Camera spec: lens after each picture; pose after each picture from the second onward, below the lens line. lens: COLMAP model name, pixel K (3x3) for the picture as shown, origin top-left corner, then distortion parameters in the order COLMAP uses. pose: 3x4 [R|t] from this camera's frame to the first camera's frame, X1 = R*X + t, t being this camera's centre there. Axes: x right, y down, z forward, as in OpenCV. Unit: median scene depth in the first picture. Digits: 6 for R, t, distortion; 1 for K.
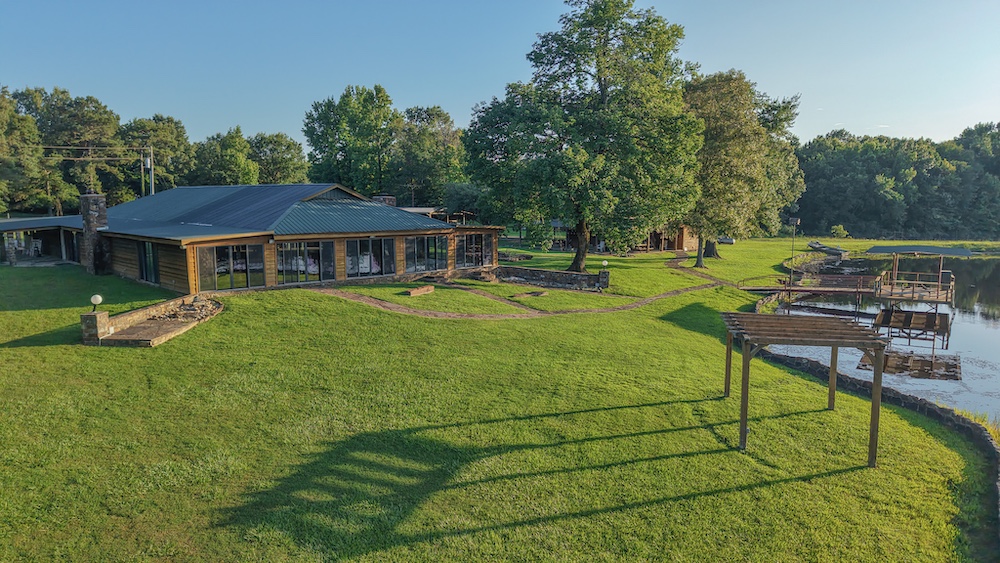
lens RADIAL K [[650.1, 0, 508.9], [0, 650.1, 280.4], [0, 0, 1]] dist [-0.003668, -0.009129]
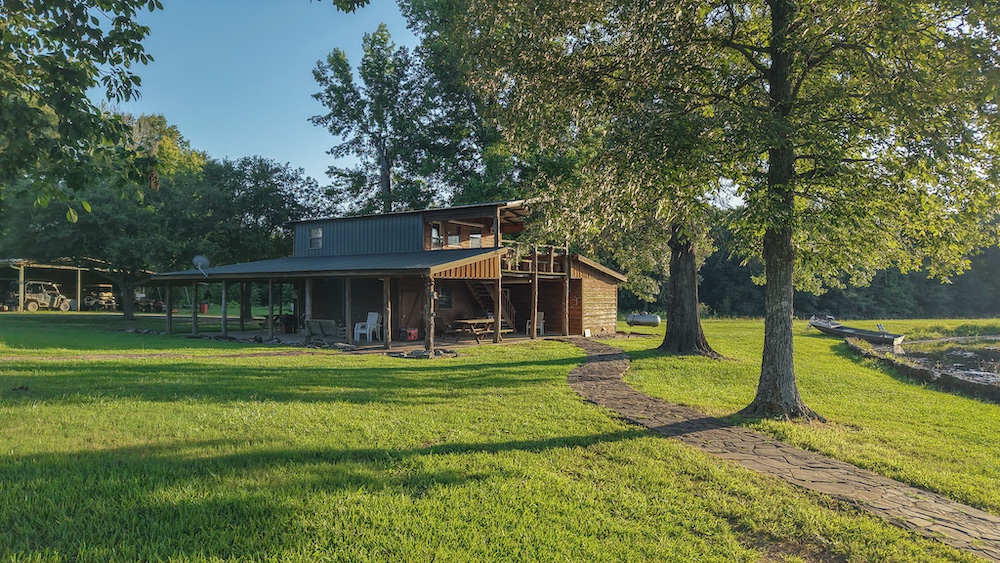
lens RADIAL K [[650.1, 0, 500.5], [0, 650.1, 281.7], [0, 0, 1]] dist [-0.003668, -0.009129]
pose [[0.975873, 0.008131, 0.218188, 0.231260], [0.023286, 0.989731, -0.141032, -0.043139], [-0.217094, 0.142710, 0.965663, 1.096015]]
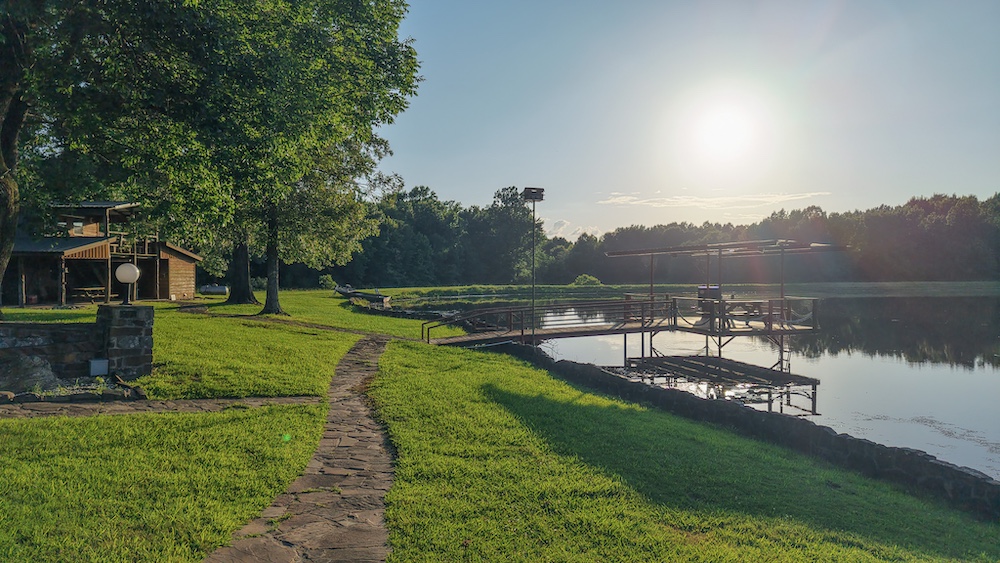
lens RADIAL K [[650.1, 0, 502.0], [0, 650.1, 282.9], [0, 0, 1]] dist [-0.003668, -0.009129]
pose [[0.654747, -0.010714, 0.755772, 0.055674], [0.092917, 0.993456, -0.066414, 0.005704], [-0.750115, 0.113708, 0.651458, 0.735577]]
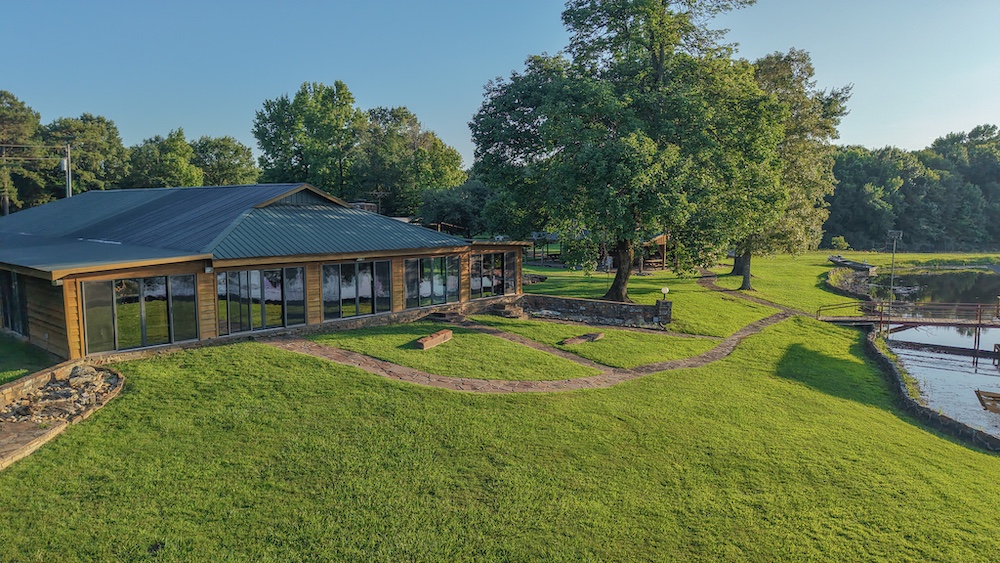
lens RADIAL K [[650.1, 0, 506.4], [0, 650.1, 281.7], [0, 0, 1]] dist [-0.003668, -0.009129]
pose [[0.997774, -0.006525, 0.066365, -0.086332], [0.007441, 0.999880, -0.013562, -0.027971], [-0.066269, 0.014026, 0.997703, 0.256905]]
